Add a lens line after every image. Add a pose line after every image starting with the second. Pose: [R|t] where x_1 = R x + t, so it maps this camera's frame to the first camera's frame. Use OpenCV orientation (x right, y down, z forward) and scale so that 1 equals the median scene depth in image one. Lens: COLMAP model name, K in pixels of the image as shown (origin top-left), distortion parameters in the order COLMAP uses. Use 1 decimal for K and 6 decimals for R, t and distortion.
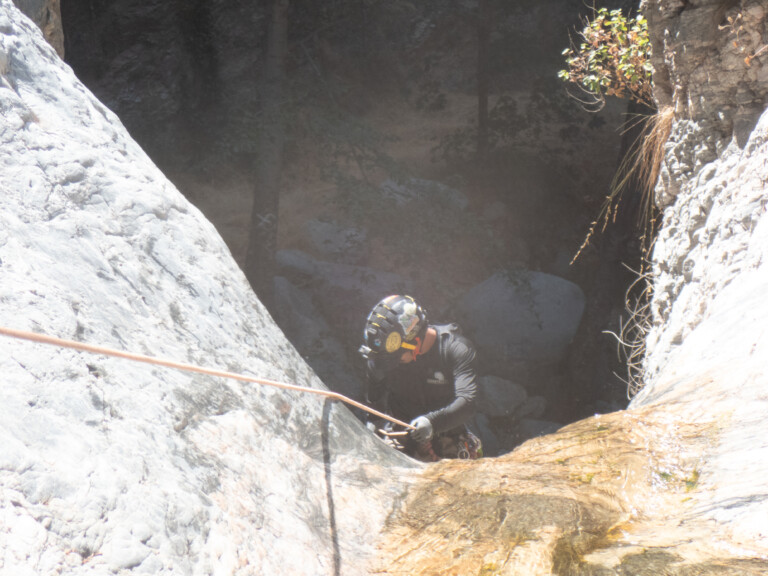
lens RADIAL K [[2130.4, 0, 305.4], [0, 2130.4, 274.2], [0, 0, 1]] dist [0.141916, 0.000000]
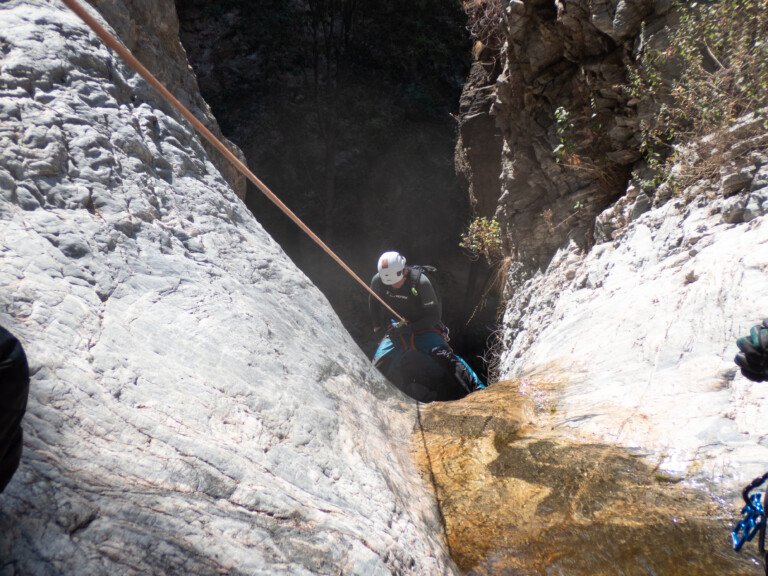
lens RADIAL K [[851.0, 0, 354.4], [0, 851.0, 284.3], [0, 0, 1]] dist [0.017981, 0.000000]
pose [[0.999704, 0.001327, 0.024312, -0.038163], [0.000413, 0.997447, -0.071414, 0.032831], [-0.024345, 0.071403, 0.997150, 0.152030]]
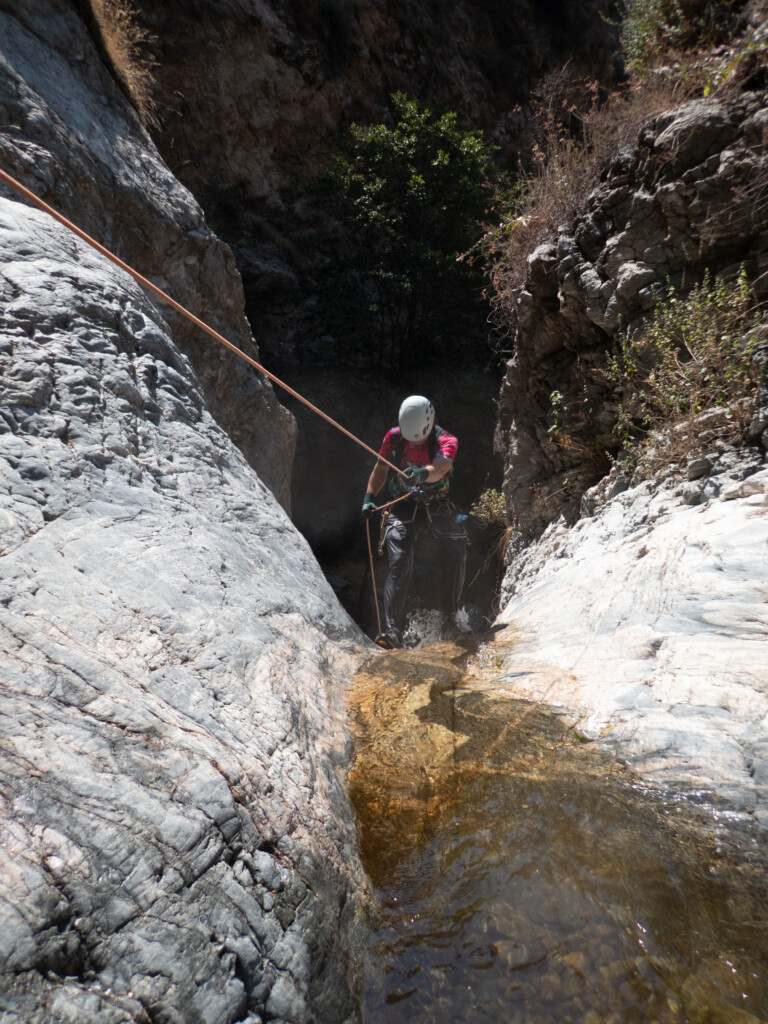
lens RADIAL K [[760.6, 0, 364.6], [0, 760.6, 512.2], [0, 0, 1]] dist [0.009596, -0.003072]
pose [[0.995857, 0.081443, -0.040447, 0.059464], [-0.085551, 0.989885, -0.113178, 0.040438], [0.030820, 0.116169, 0.992751, 0.182544]]
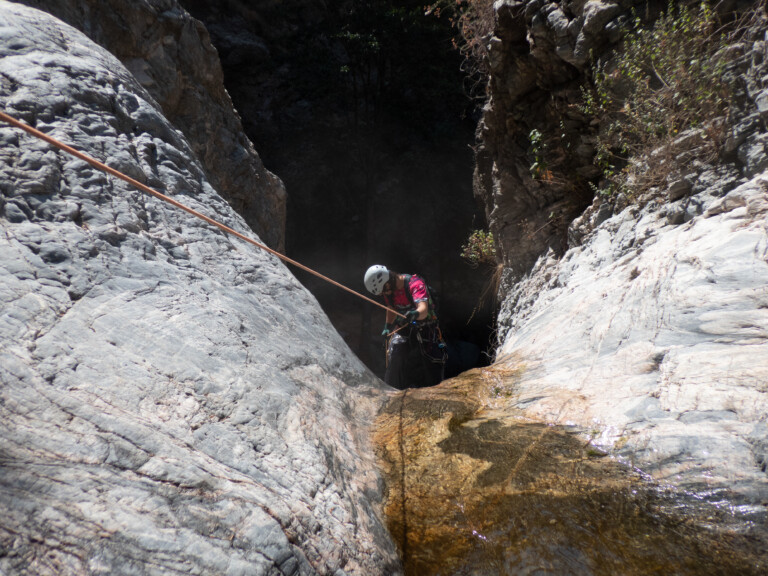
lens RADIAL K [[726.4, 0, 361.1], [0, 726.4, 284.8], [0, 0, 1]] dist [0.014454, 0.000000]
pose [[0.999280, -0.020256, -0.032092, 0.044263], [0.017373, 0.995998, -0.087672, 0.044363], [0.033739, 0.087051, 0.995632, 0.180234]]
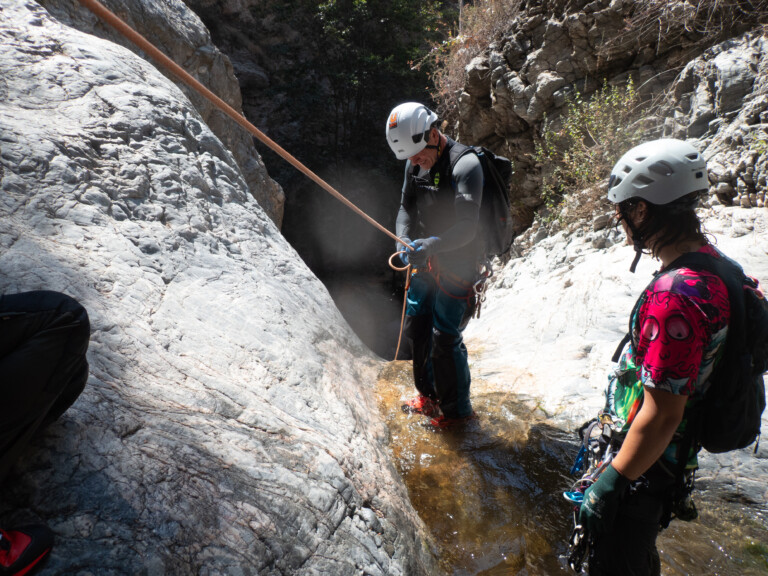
lens RADIAL K [[570.4, 0, 364.1], [0, 570.4, 286.5], [0, 0, 1]] dist [0.009596, -0.003072]
pose [[0.998591, 0.040500, 0.034285, -0.015000], [-0.038385, 0.997446, -0.060236, 0.032782], [-0.036637, 0.058835, 0.997595, 0.151469]]
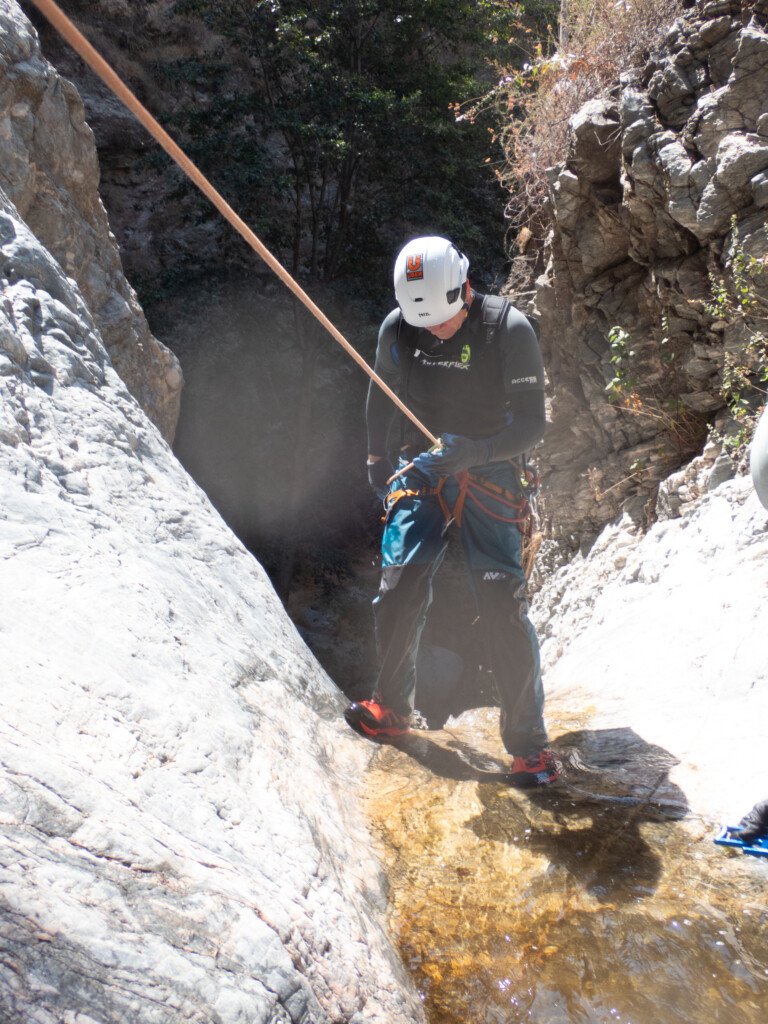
lens RADIAL K [[1218.1, 0, 345.8], [0, 1218.1, 517.5], [0, 0, 1]] dist [0.015236, 0.000000]
pose [[0.997126, 0.068990, 0.031308, -0.014964], [-0.065336, 0.992257, -0.105630, 0.035601], [-0.038353, 0.103281, 0.993913, 0.140199]]
